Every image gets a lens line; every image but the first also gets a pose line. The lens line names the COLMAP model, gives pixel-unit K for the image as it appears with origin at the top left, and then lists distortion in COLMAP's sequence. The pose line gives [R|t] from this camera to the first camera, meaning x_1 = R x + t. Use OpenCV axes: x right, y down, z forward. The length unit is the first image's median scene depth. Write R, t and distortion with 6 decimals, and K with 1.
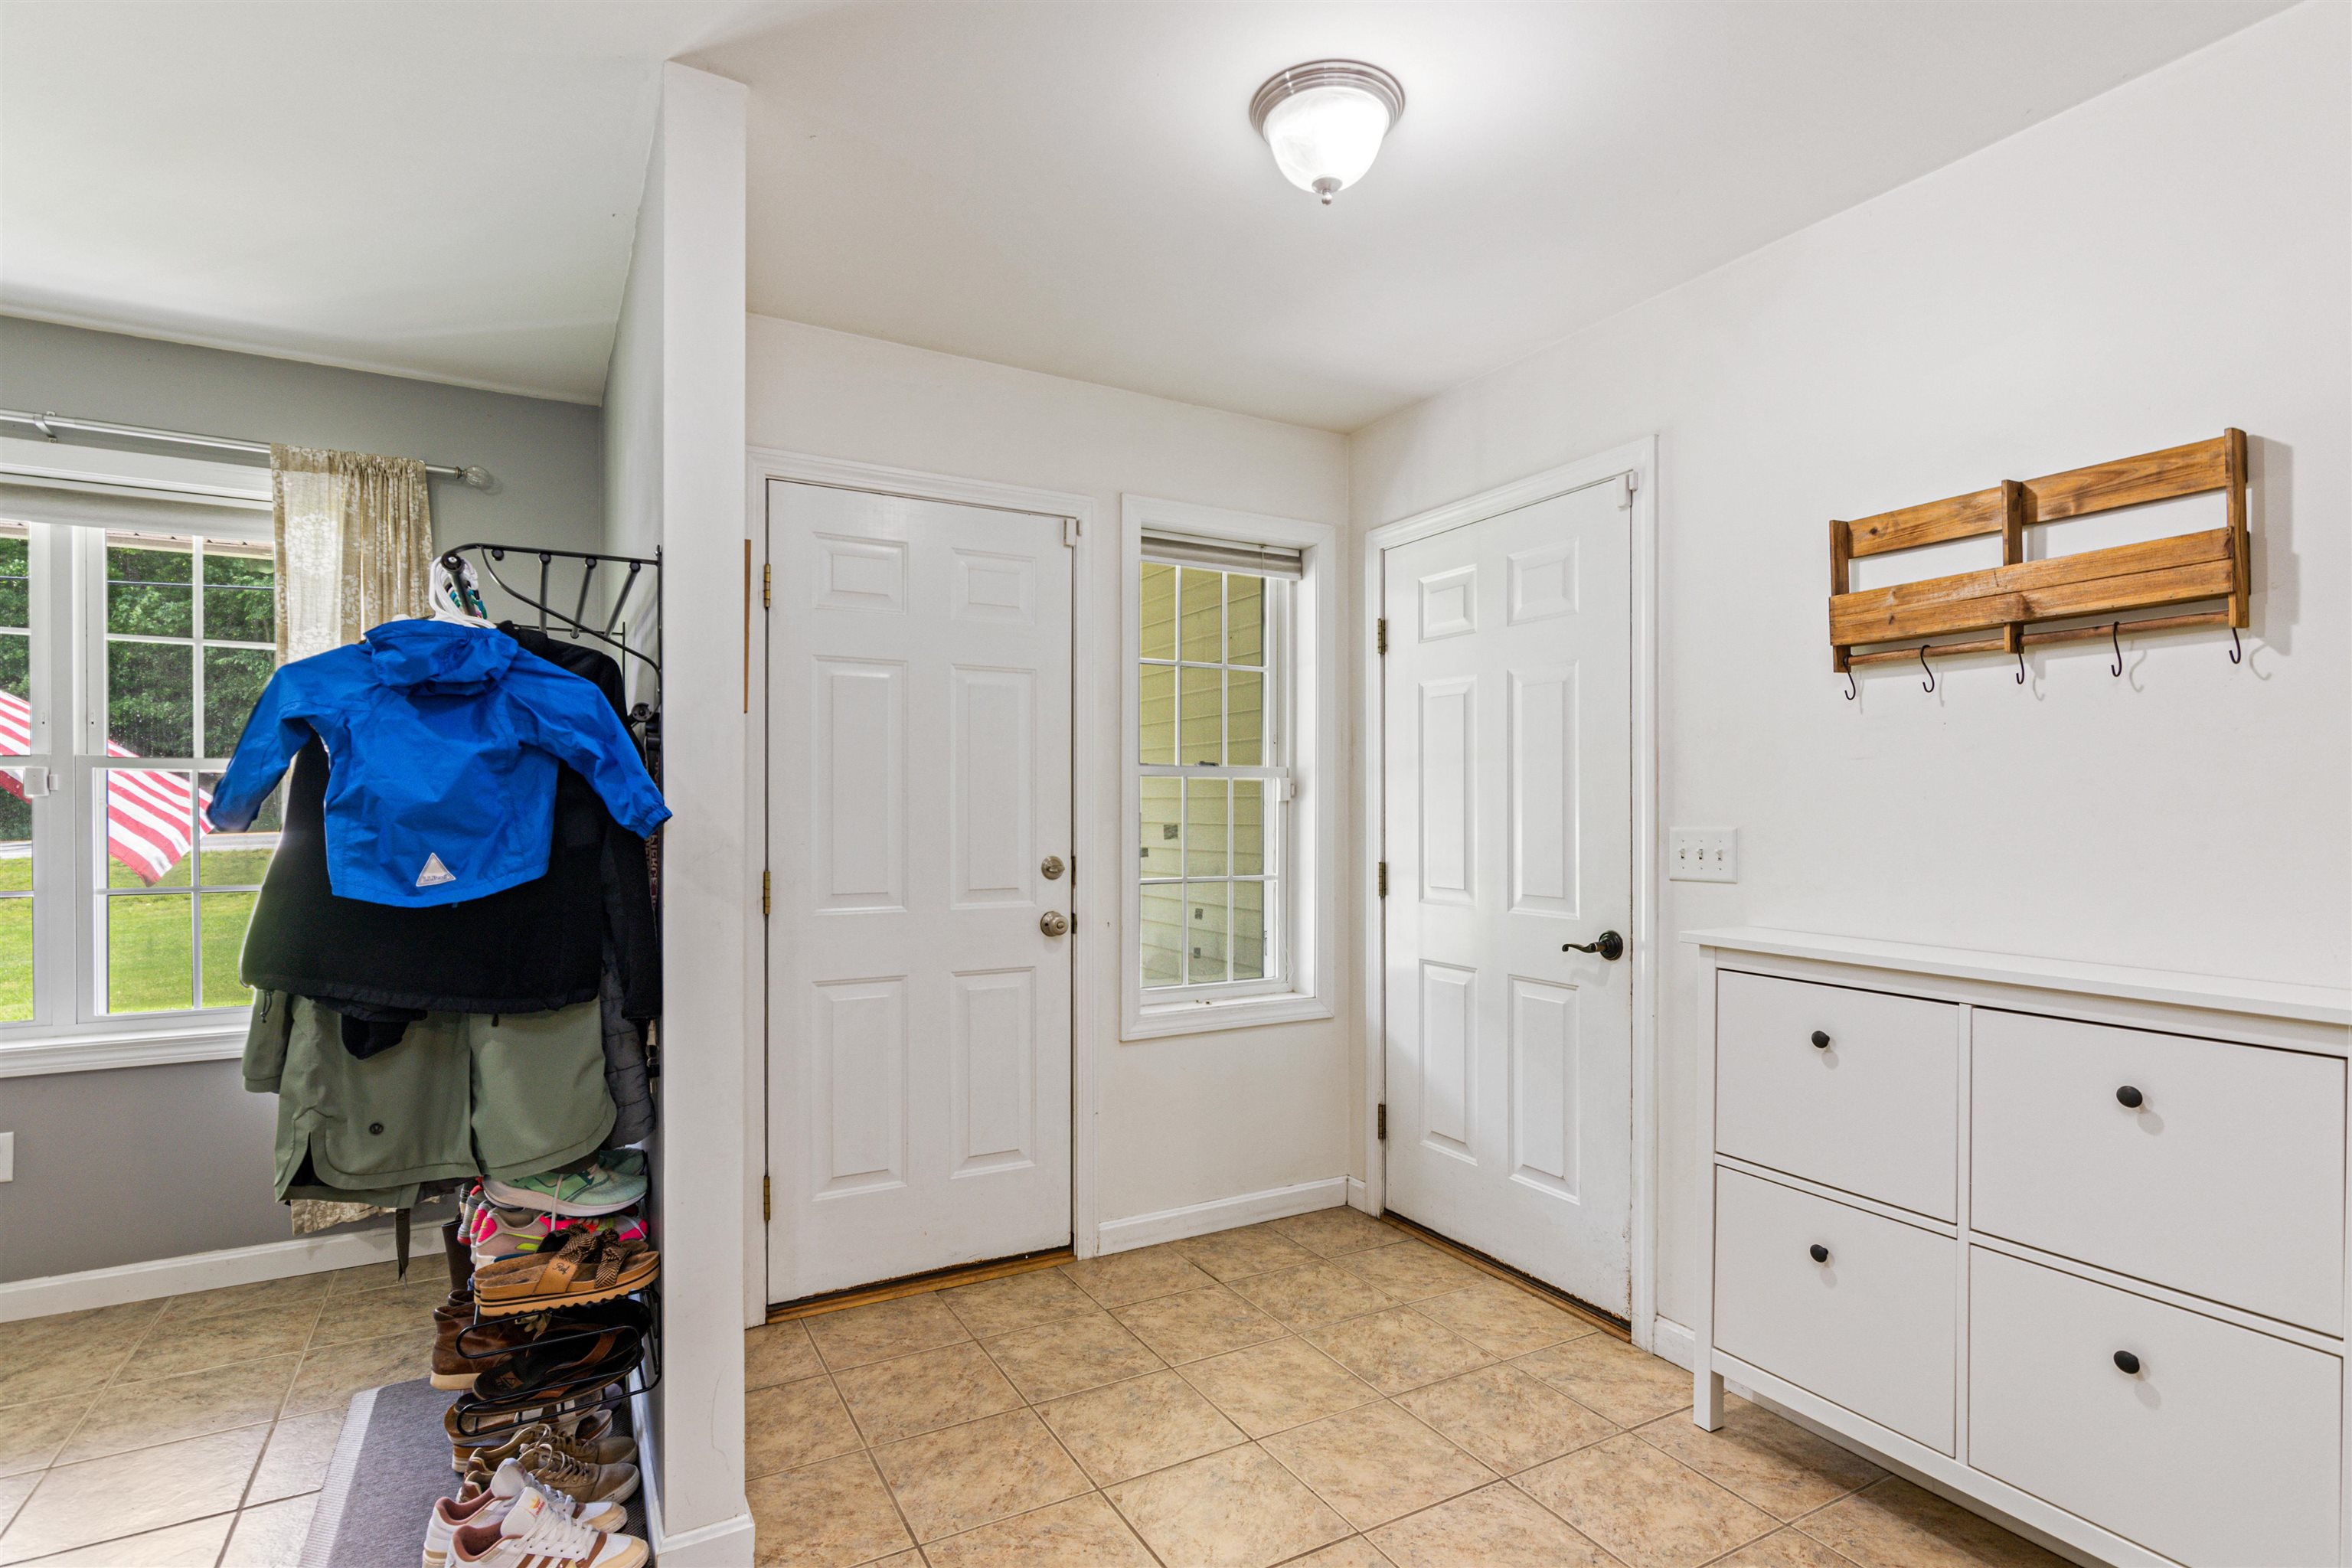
lens RADIAL K [[1136.6, 0, 1166.6], [0, 1136.6, 795.9], [0, 0, 1]] dist [-0.000512, 0.001544]
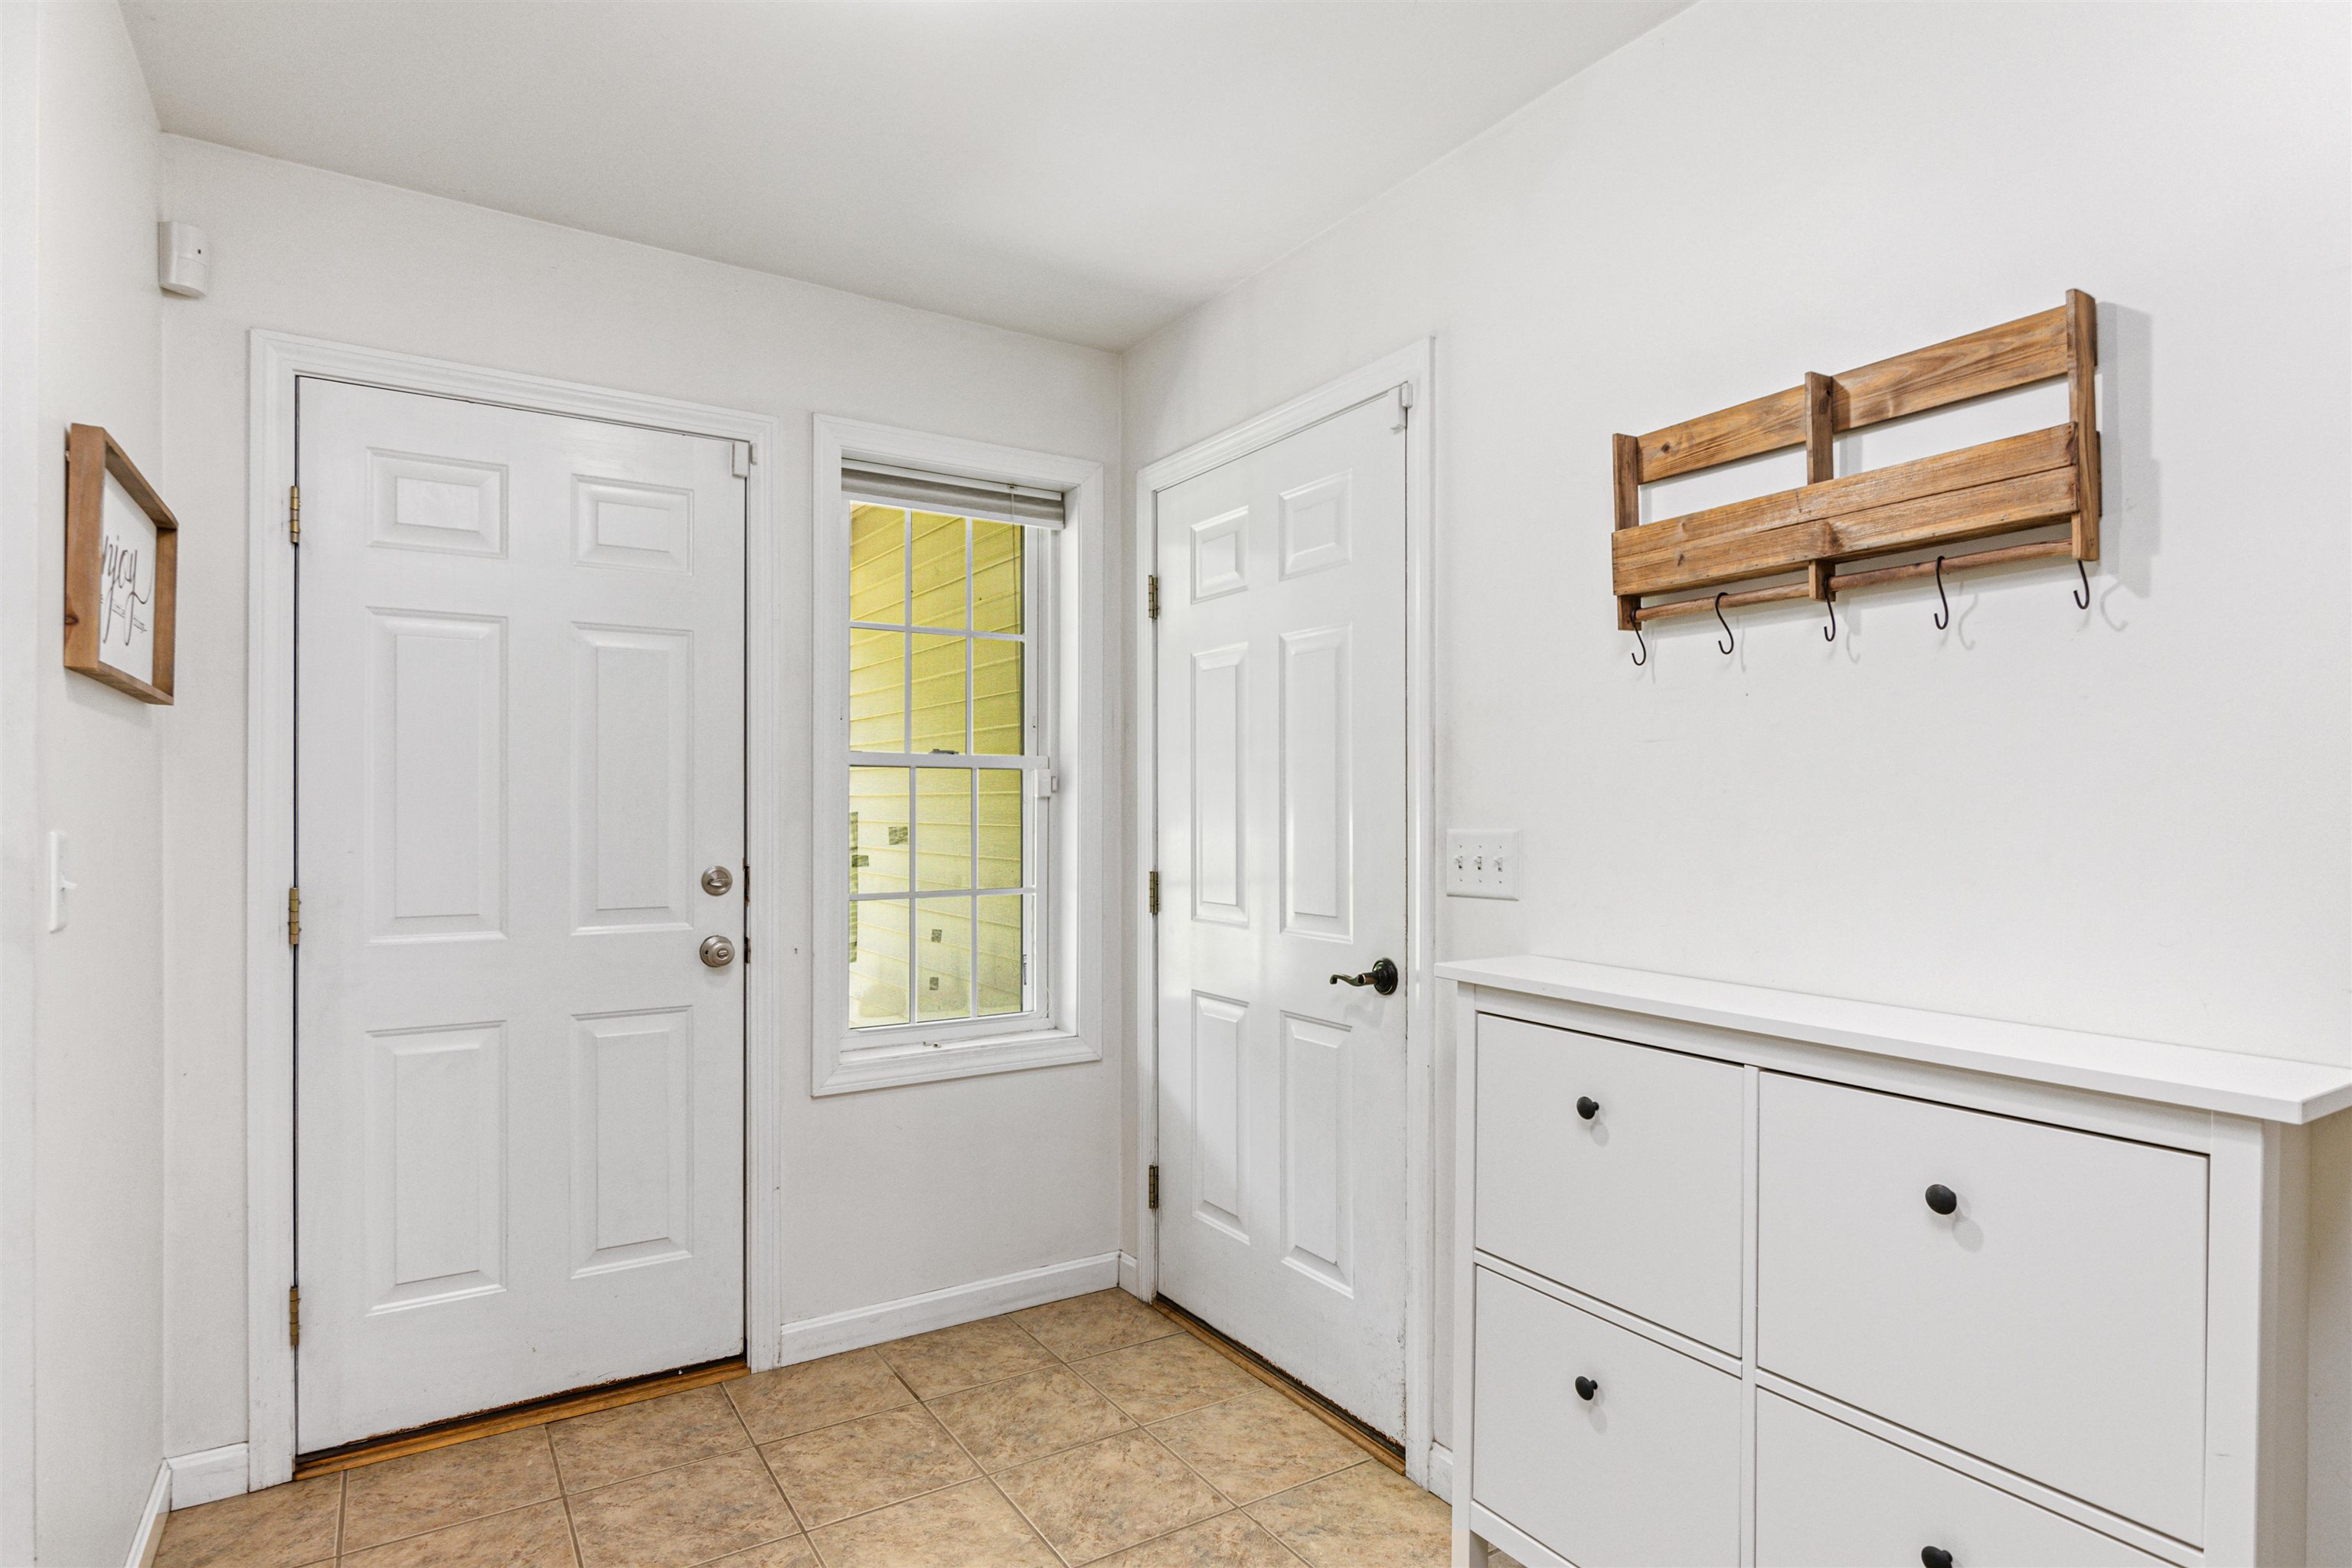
lens RADIAL K [[1211.4, 0, 1169.9], [0, 1211.4, 791.6], [0, 0, 1]] dist [-0.000919, -0.001358]
pose [[0.998545, 0.000123, 0.053929, 0.191904], [-0.000046, 0.999999, -0.001417, 0.002355], [-0.053929, 0.001412, 0.998544, 0.154570]]
